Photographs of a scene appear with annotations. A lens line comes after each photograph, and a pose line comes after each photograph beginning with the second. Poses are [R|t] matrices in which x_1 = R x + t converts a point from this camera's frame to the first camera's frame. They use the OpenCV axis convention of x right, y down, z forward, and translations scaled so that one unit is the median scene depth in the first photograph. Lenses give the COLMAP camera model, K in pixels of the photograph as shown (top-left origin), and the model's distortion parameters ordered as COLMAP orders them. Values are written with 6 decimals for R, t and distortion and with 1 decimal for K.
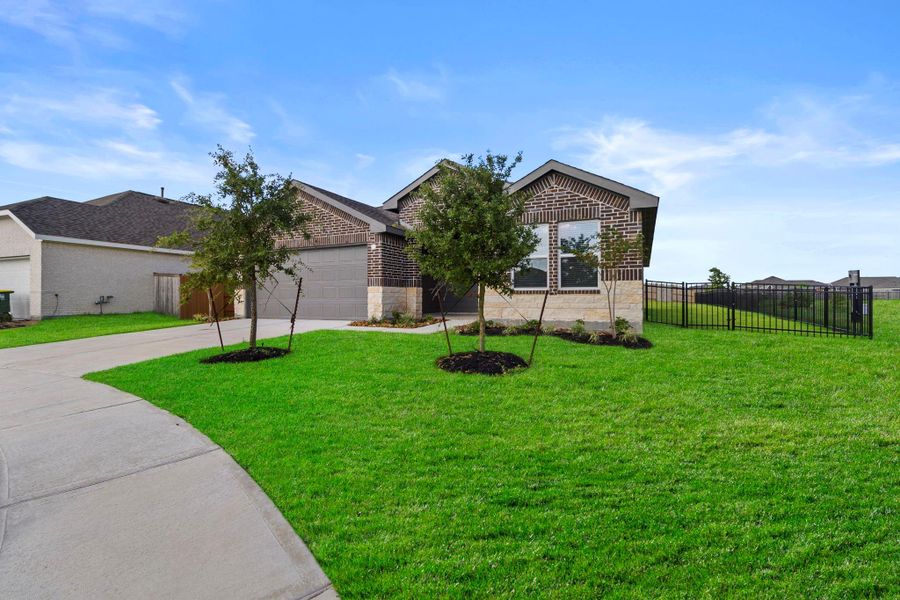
lens RADIAL K [[420.0, 0, 457.4], [0, 420.0, 299.7], [0, 0, 1]] dist [0.003471, -0.000285]
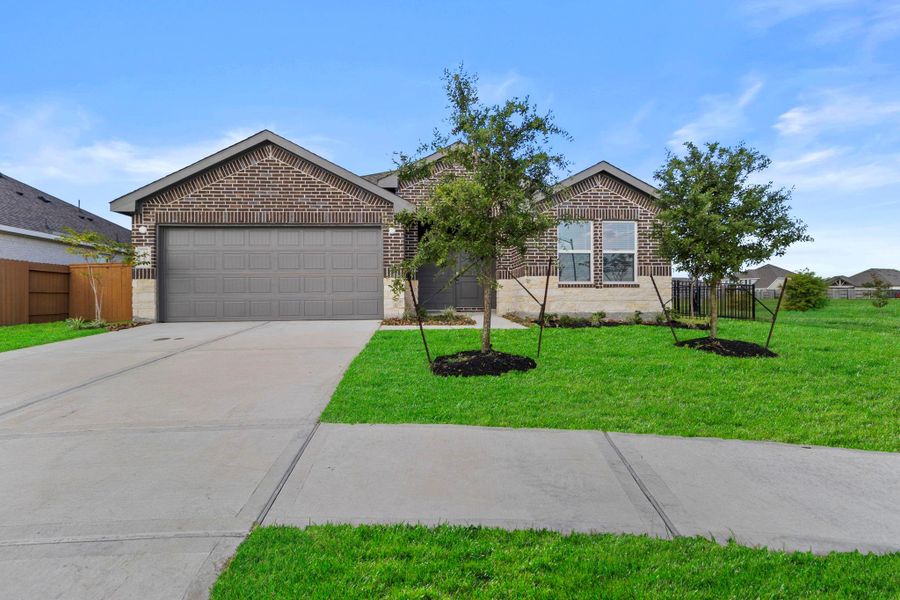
lens RADIAL K [[420.0, 0, 453.0], [0, 420.0, 295.5], [0, 0, 1]] dist [0.003471, -0.000285]
pose [[0.859652, -0.003575, 0.510868, -0.544457], [0.007487, 0.999956, -0.005600, 0.008773], [-0.510825, 0.008639, 0.859641, 0.236782]]
